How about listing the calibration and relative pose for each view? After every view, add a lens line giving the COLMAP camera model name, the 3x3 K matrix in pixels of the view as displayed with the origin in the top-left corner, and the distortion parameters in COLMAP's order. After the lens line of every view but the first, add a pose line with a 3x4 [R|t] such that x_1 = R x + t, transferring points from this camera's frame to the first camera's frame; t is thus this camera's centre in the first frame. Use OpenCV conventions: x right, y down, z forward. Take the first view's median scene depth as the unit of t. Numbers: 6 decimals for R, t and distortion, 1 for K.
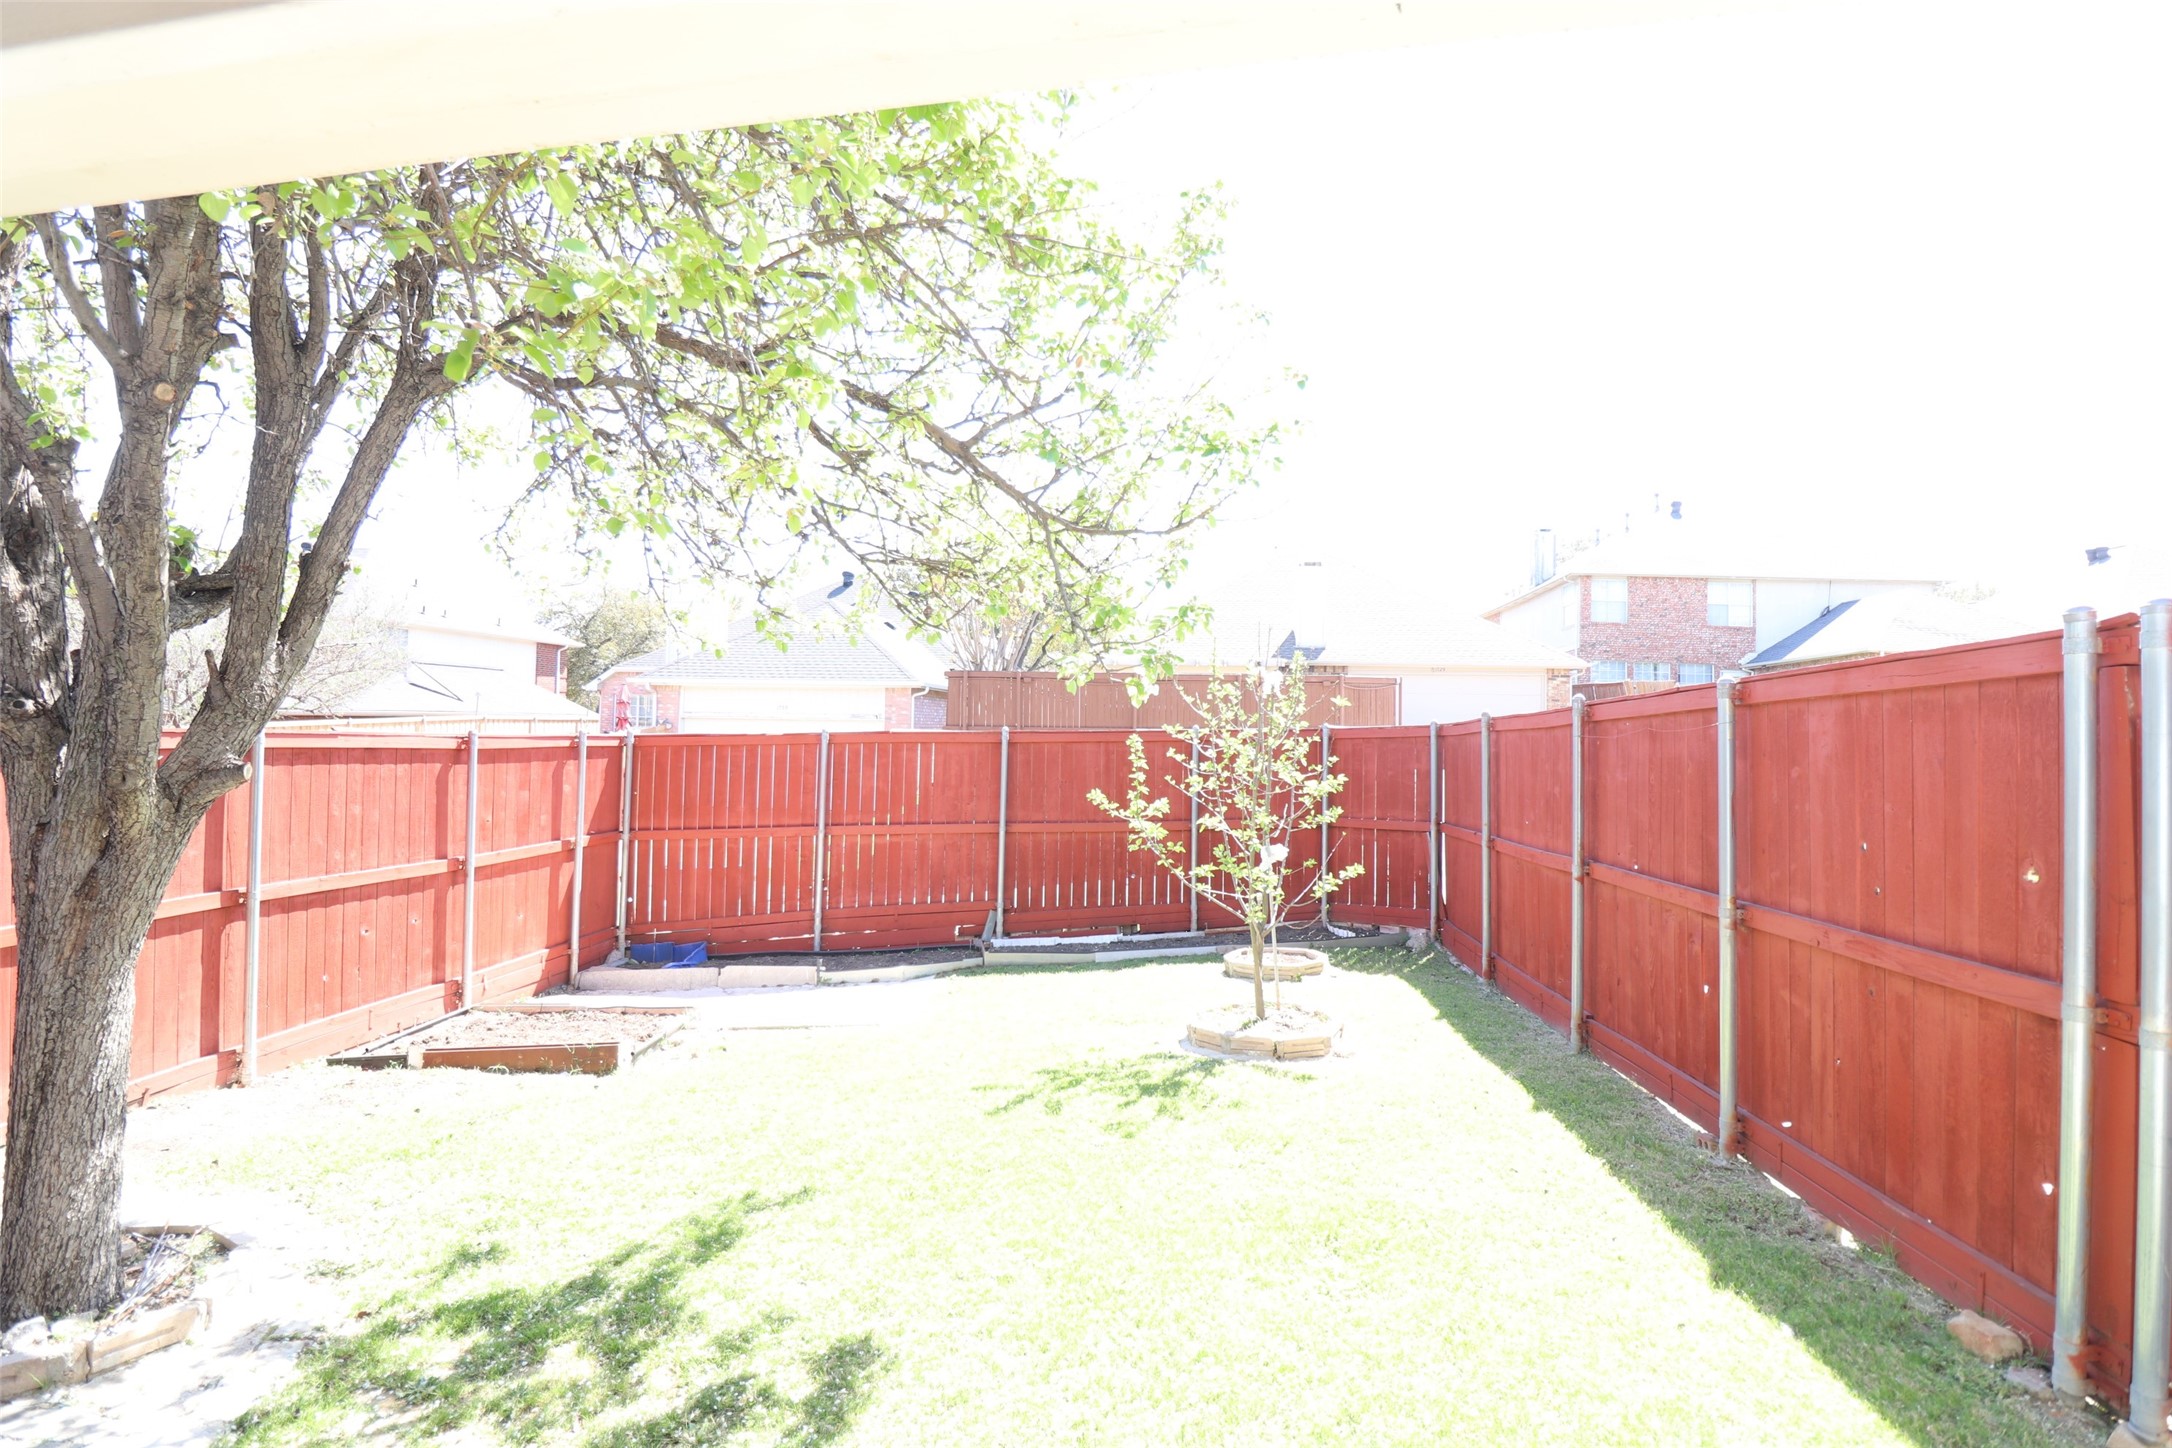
lens RADIAL K [[1011.7, 0, 1088.7], [0, 1011.7, 693.1], [0, 0, 1]] dist [0.001438, -0.013752]
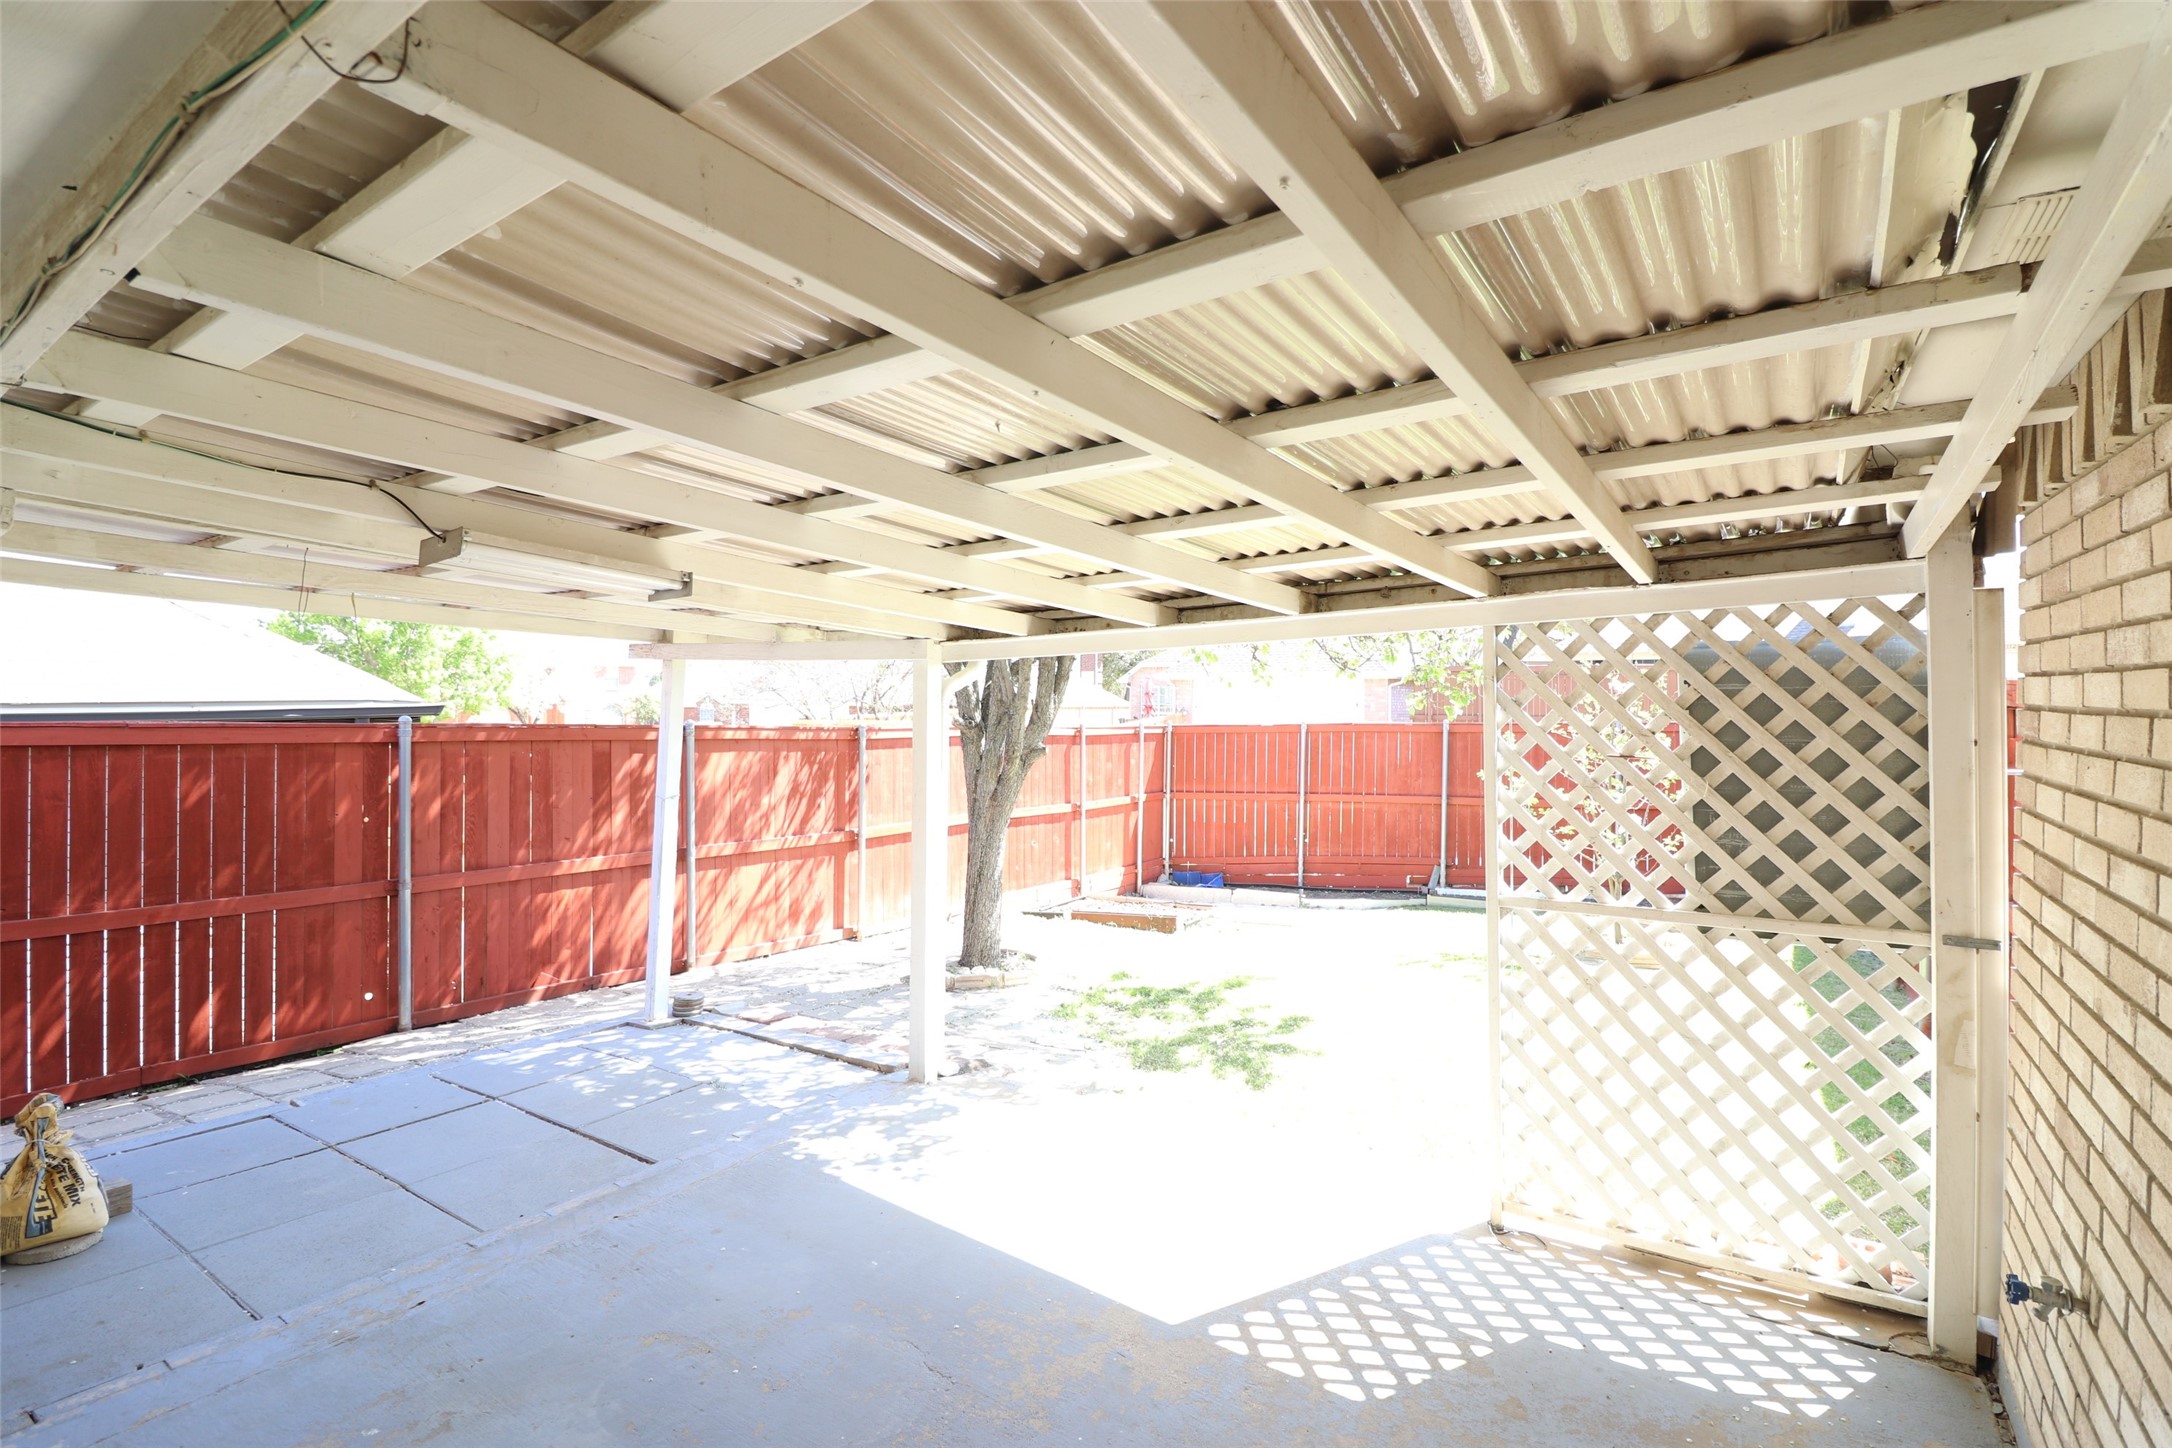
lens RADIAL K [[1011.7, 0, 1088.7], [0, 1011.7, 693.1], [0, 0, 1]] dist [0.001438, -0.013752]
pose [[0.886892, -0.010627, -0.461854, 0.111375], [0.019263, 0.999717, 0.013988, -0.027634], [0.461575, -0.021302, 0.886845, -0.335062]]
